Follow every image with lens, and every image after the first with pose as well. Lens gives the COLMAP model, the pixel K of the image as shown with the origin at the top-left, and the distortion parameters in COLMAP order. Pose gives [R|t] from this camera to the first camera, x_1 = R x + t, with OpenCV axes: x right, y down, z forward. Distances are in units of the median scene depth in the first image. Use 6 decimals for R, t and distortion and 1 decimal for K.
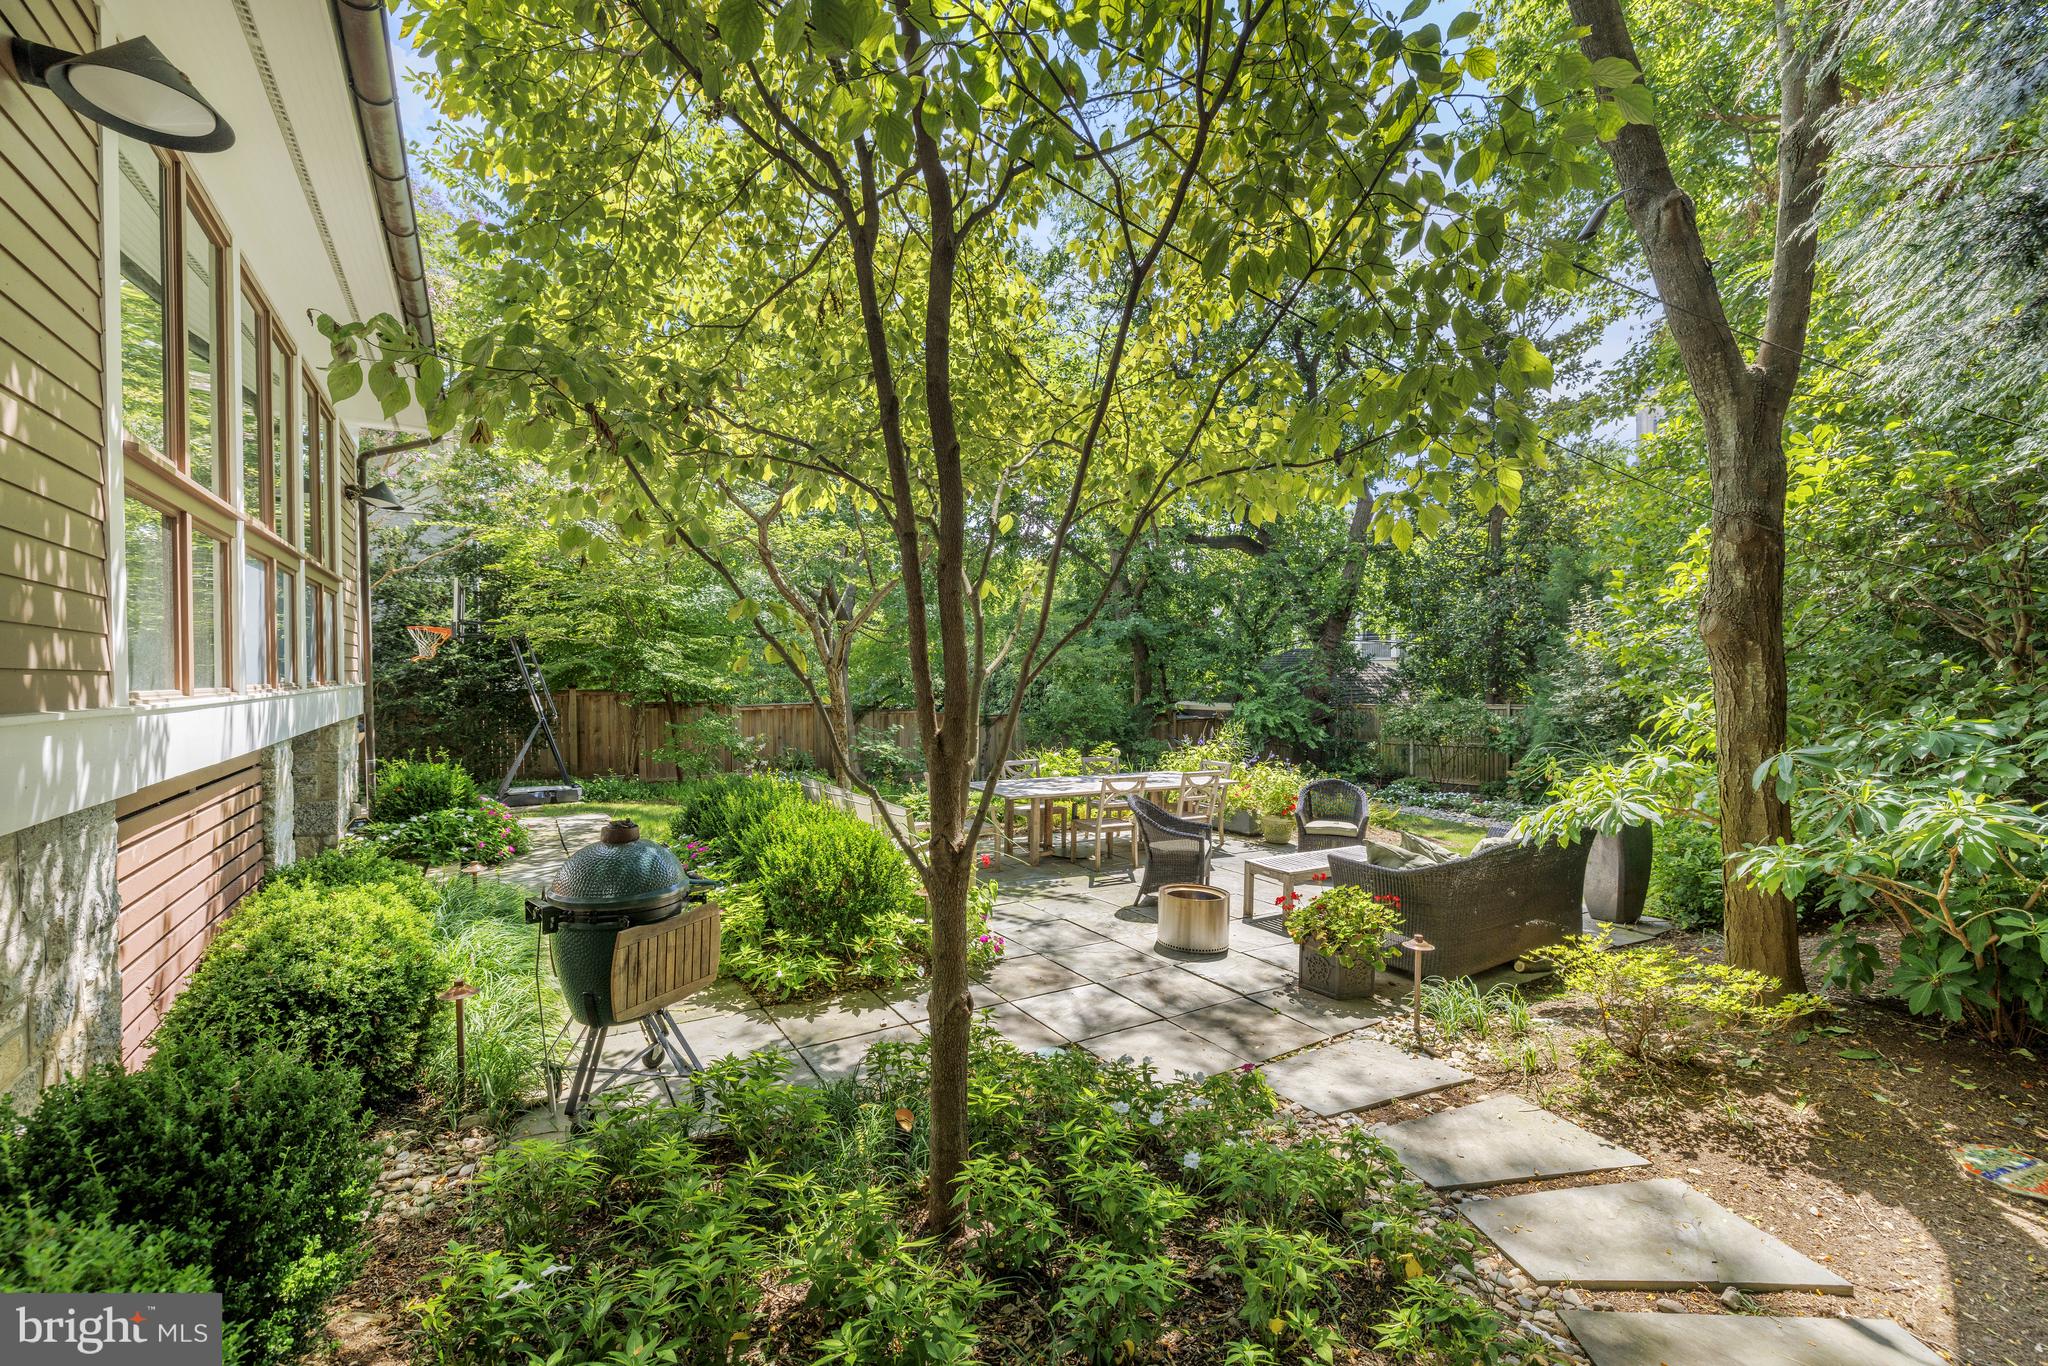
lens RADIAL K [[876.6, 0, 1024.0], [0, 876.6, 683.0], [0, 0, 1]] dist [0.002348, 0.000045]
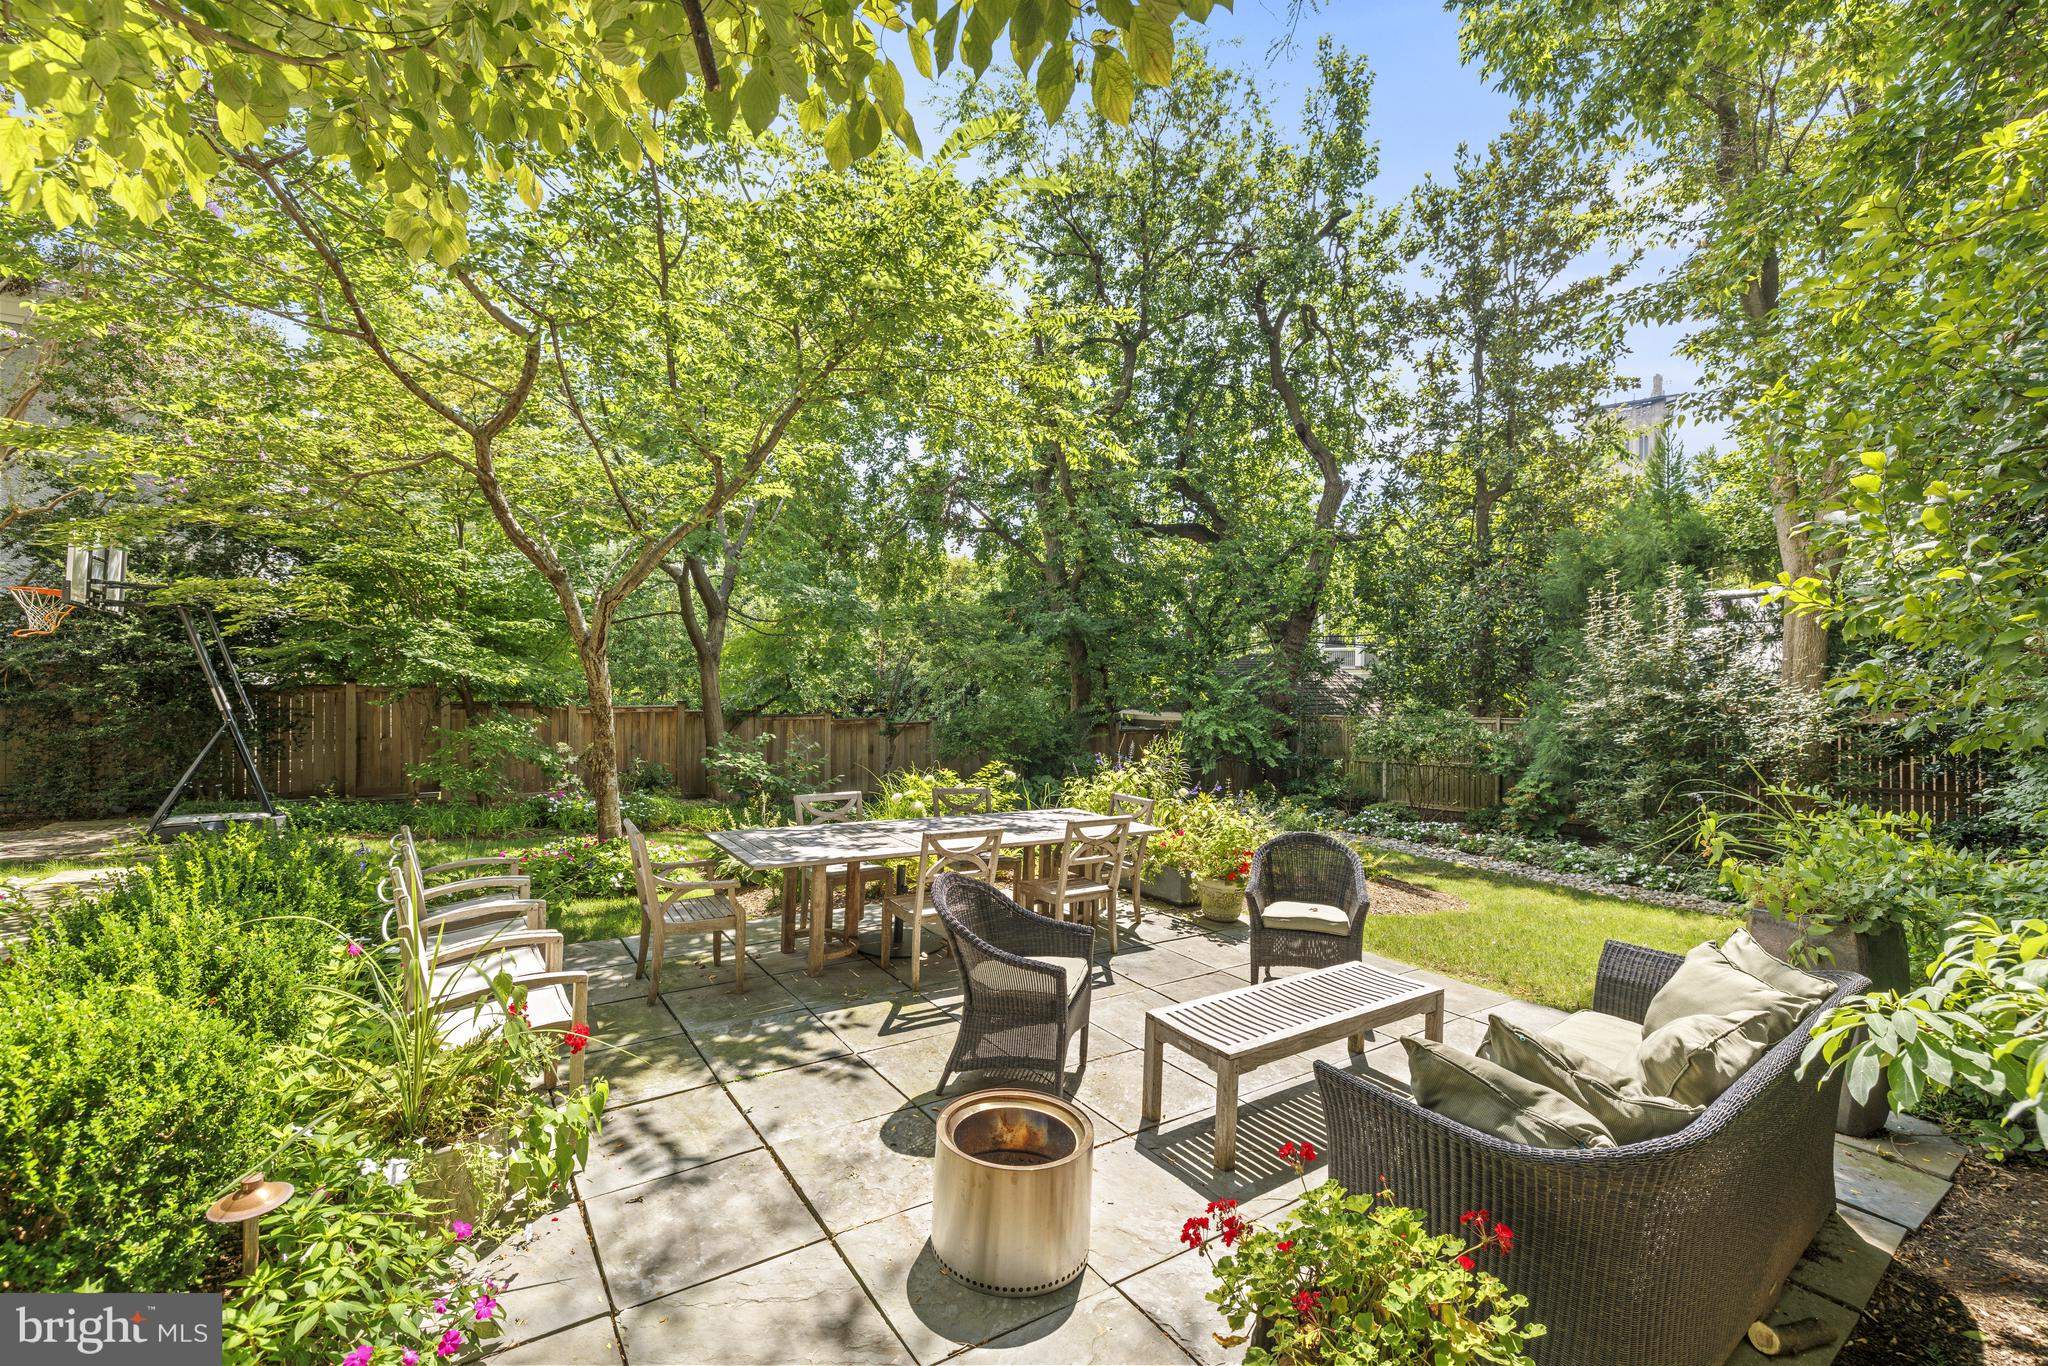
lens RADIAL K [[889.3, 0, 1024.0], [0, 889.3, 683.0], [0, 0, 1]] dist [-0.001667, 0.000035]
pose [[0.998791, 0.014343, 0.047015, 0.046584], [-0.013918, 0.999859, -0.009352, 0.004800], [-0.047143, 0.008686, 0.998850, 0.146687]]
